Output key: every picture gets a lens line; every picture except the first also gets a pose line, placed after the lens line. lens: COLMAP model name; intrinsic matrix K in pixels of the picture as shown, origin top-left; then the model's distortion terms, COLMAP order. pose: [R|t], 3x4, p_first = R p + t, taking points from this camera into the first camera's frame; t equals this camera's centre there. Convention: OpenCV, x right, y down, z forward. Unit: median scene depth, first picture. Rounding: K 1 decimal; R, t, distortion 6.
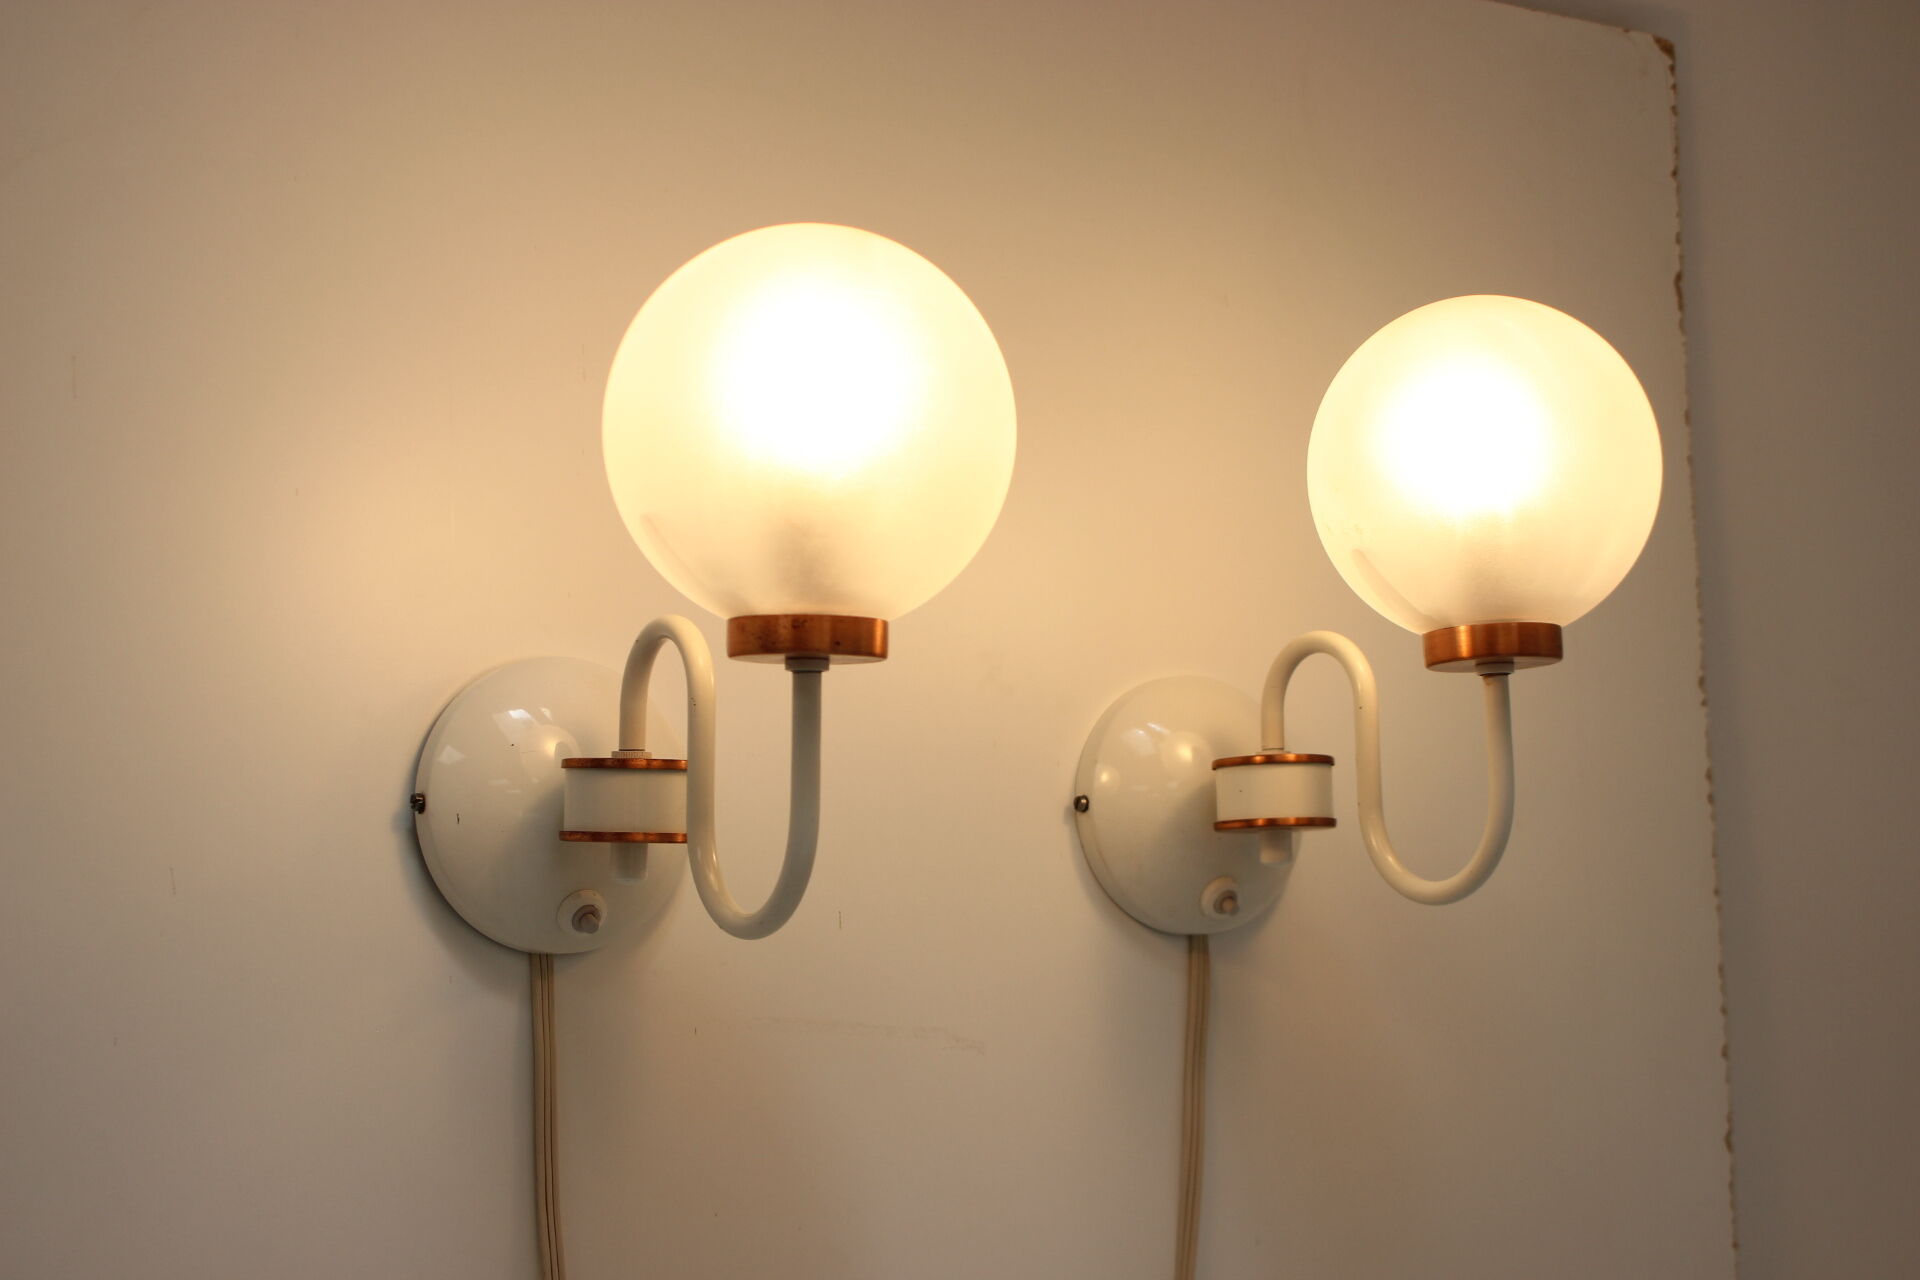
lens RADIAL K [[3017.5, 0, 960.0], [0, 3017.5, 640.0], [0, 0, 1]] dist [-0.039911, 0.017455]
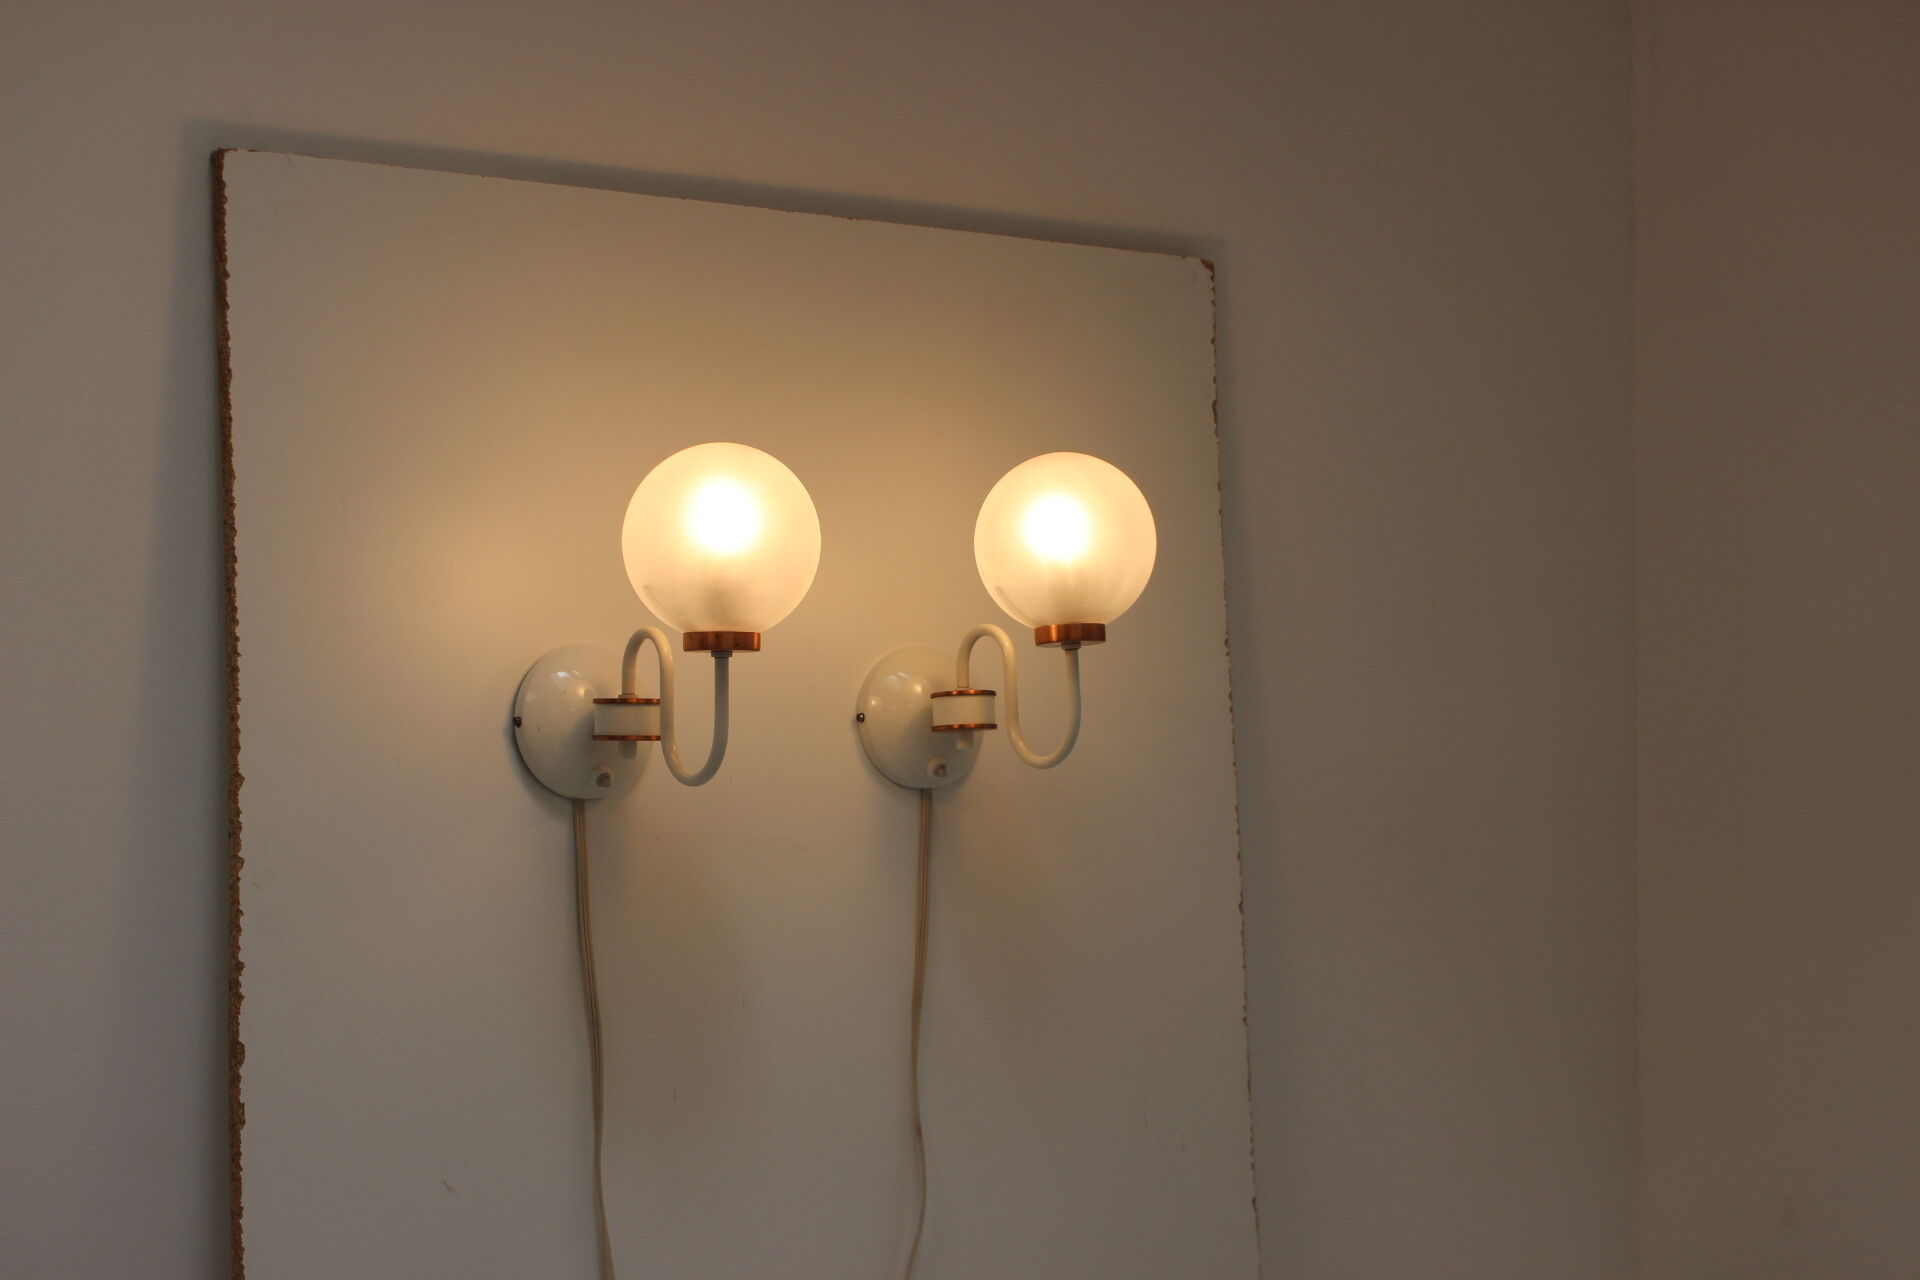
lens RADIAL K [[3104.8, 0, 960.0], [0, 3104.8, 640.0], [0, 0, 1]] dist [-0.021343, -0.004407]
pose [[0.998392, -0.009411, 0.055907, -0.005138], [0.007555, 0.999416, 0.033326, -0.061701], [-0.056188, -0.032850, 0.997880, -0.988166]]
